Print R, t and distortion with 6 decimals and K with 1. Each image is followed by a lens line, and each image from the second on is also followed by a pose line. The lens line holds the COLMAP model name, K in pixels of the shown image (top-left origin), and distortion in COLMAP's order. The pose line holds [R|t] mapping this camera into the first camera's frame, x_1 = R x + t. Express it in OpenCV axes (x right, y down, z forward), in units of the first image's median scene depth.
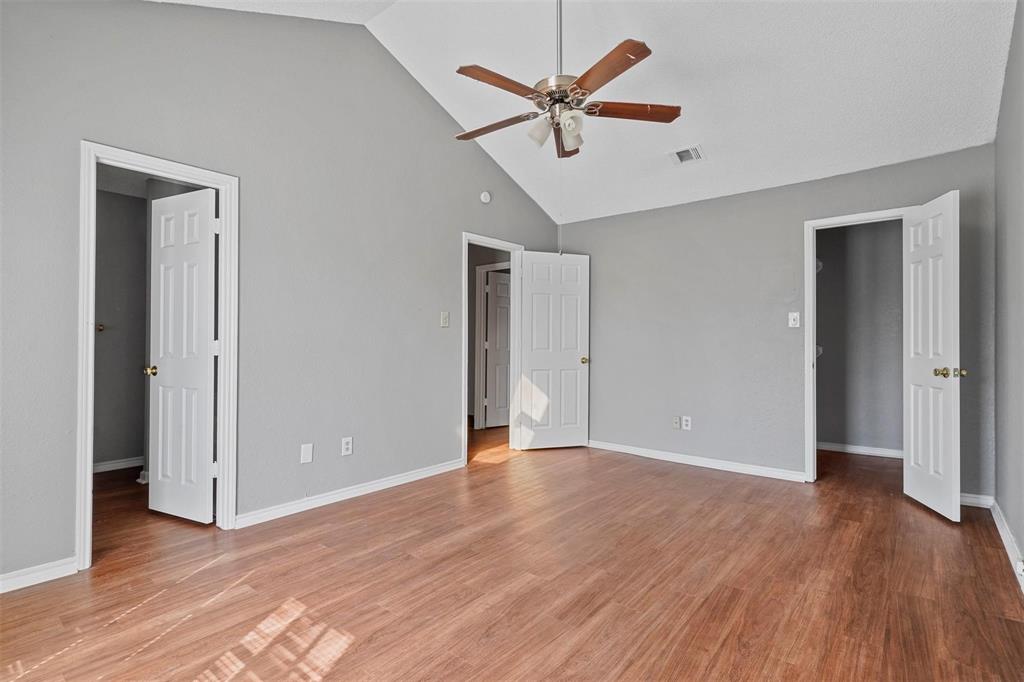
lens RADIAL K [[501.9, 0, 512.4], [0, 501.9, 338.1], [0, 0, 1]] dist [0.003061, 0.000216]
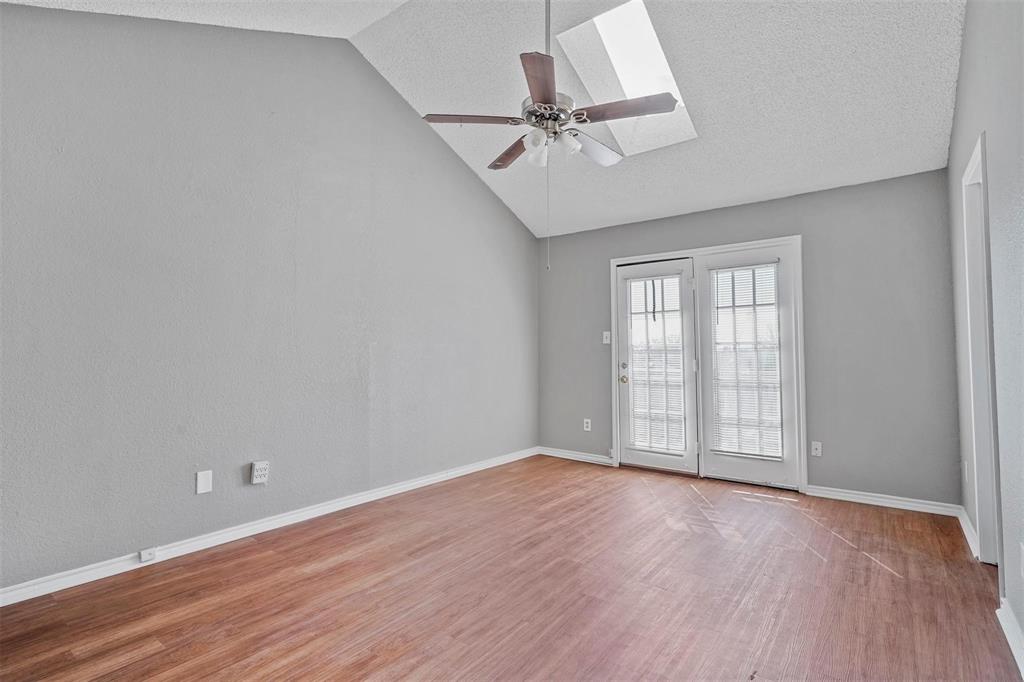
lens RADIAL K [[501.9, 0, 510.3], [0, 501.9, 339.7], [0, 0, 1]] dist [0.003061, 0.000216]
pose [[-0.999442, 0.002523, -0.033311, 0.221568], [0.003778, 0.999283, -0.037669, 0.013605], [0.033192, -0.037774, -0.998735, 2.136694]]
